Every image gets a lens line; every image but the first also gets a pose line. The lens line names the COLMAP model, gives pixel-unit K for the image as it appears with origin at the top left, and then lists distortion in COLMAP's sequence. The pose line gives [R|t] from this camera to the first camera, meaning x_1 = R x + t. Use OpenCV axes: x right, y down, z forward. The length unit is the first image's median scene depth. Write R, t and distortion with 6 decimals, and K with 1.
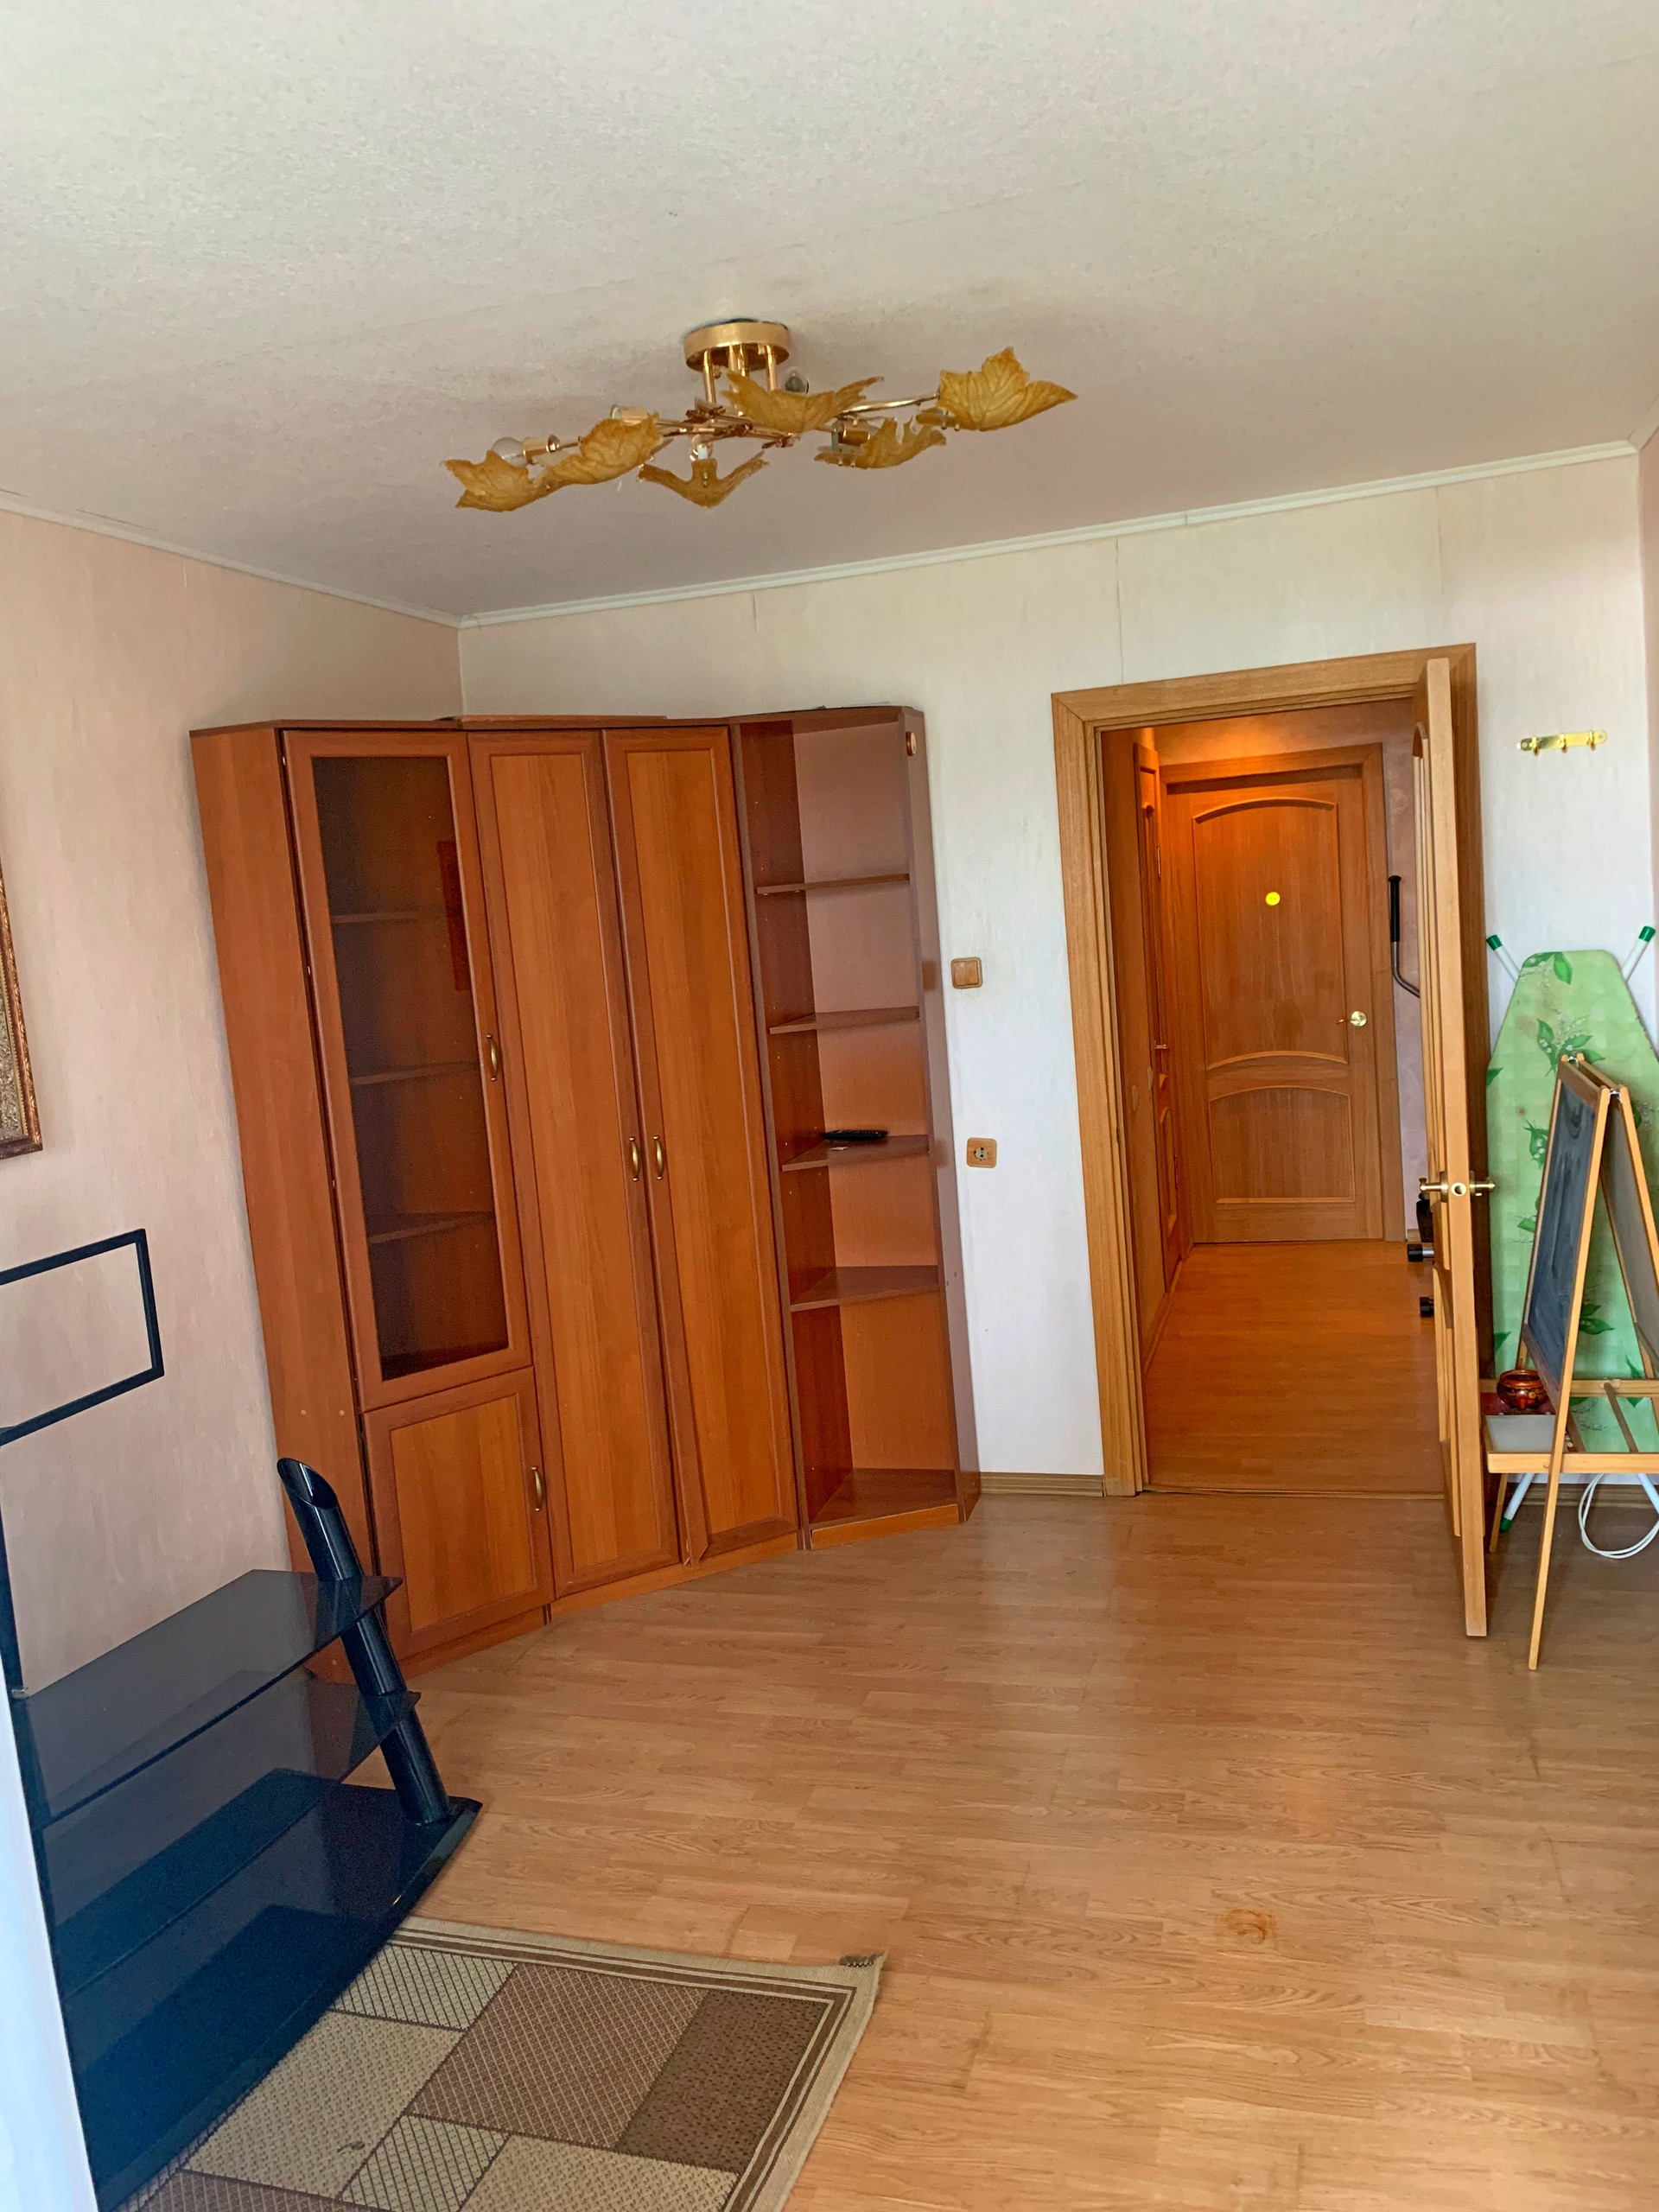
lens RADIAL K [[1700.1, 0, 812.5], [0, 1700.1, 1104.0], [0, 0, 1]] dist [0.022376, -0.021255]
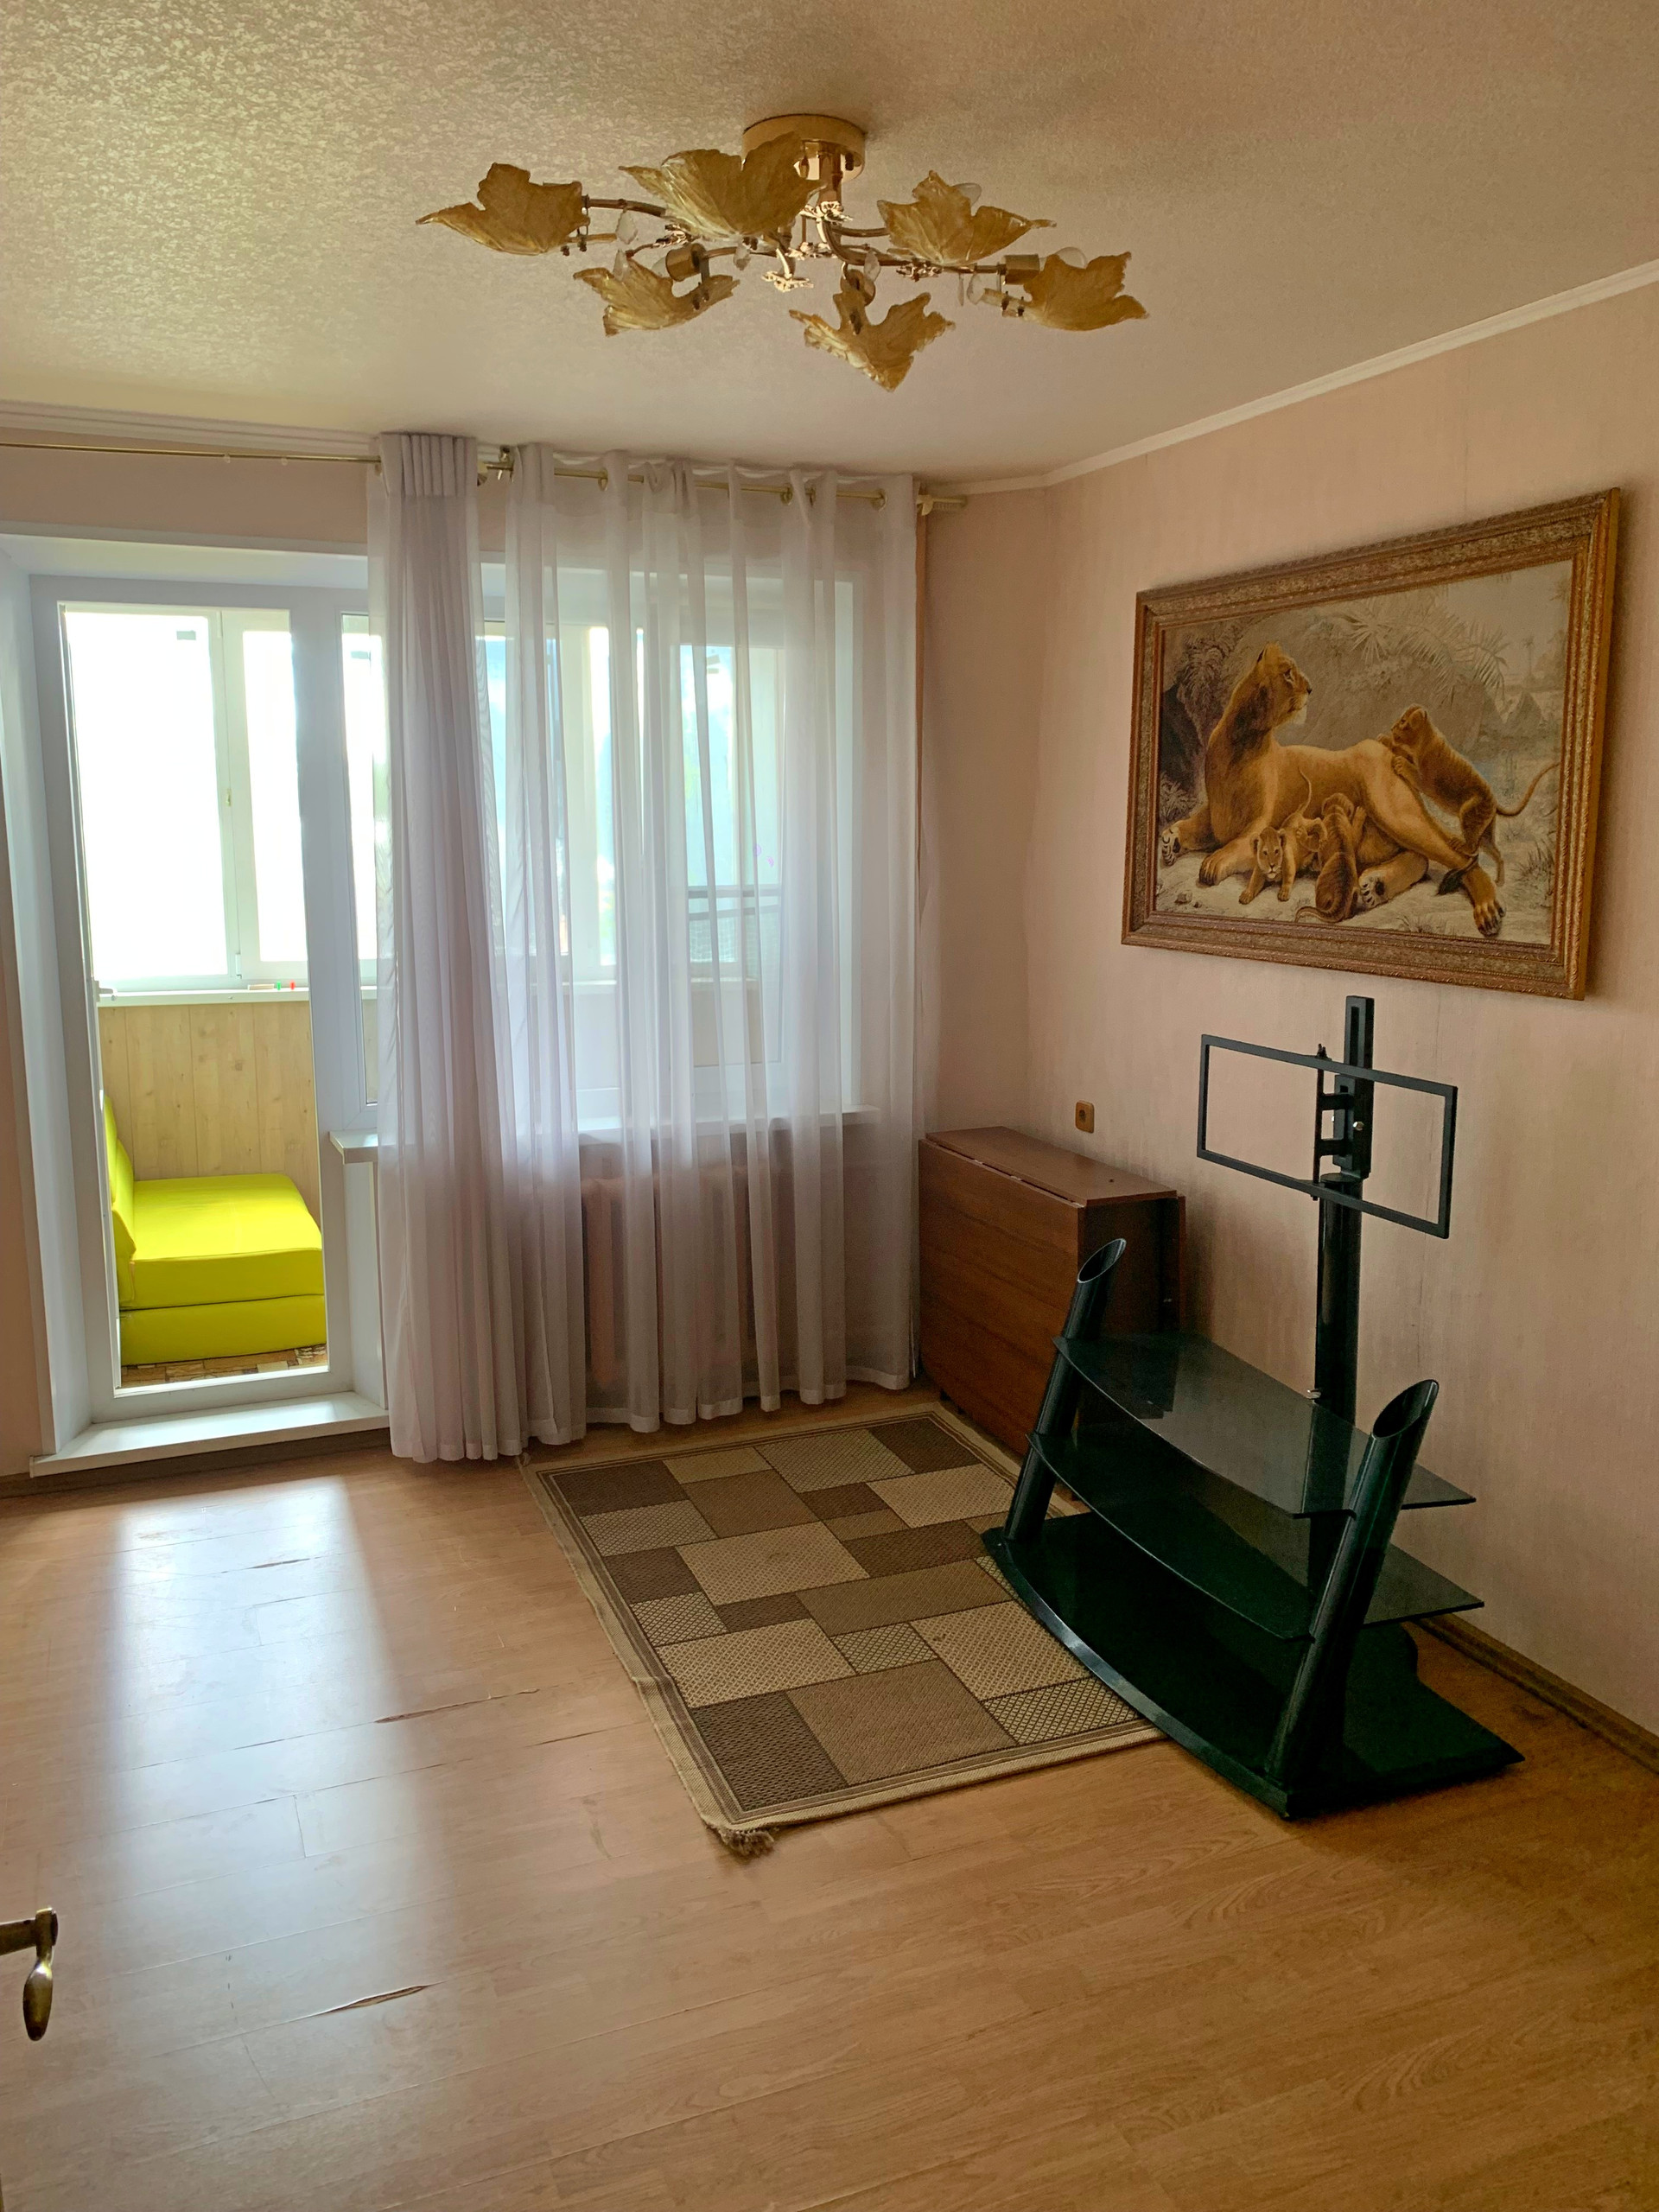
lens RADIAL K [[1700.1, 0, 831.0], [0, 1700.1, 1098.9], [0, 0, 1]] dist [0.022376, -0.021255]
pose [[-0.764839, 0.185837, -0.616836, 0.606349], [-0.015315, 0.951974, 0.305796, -0.267654], [0.644040, 0.243331, -0.725261, 1.870028]]
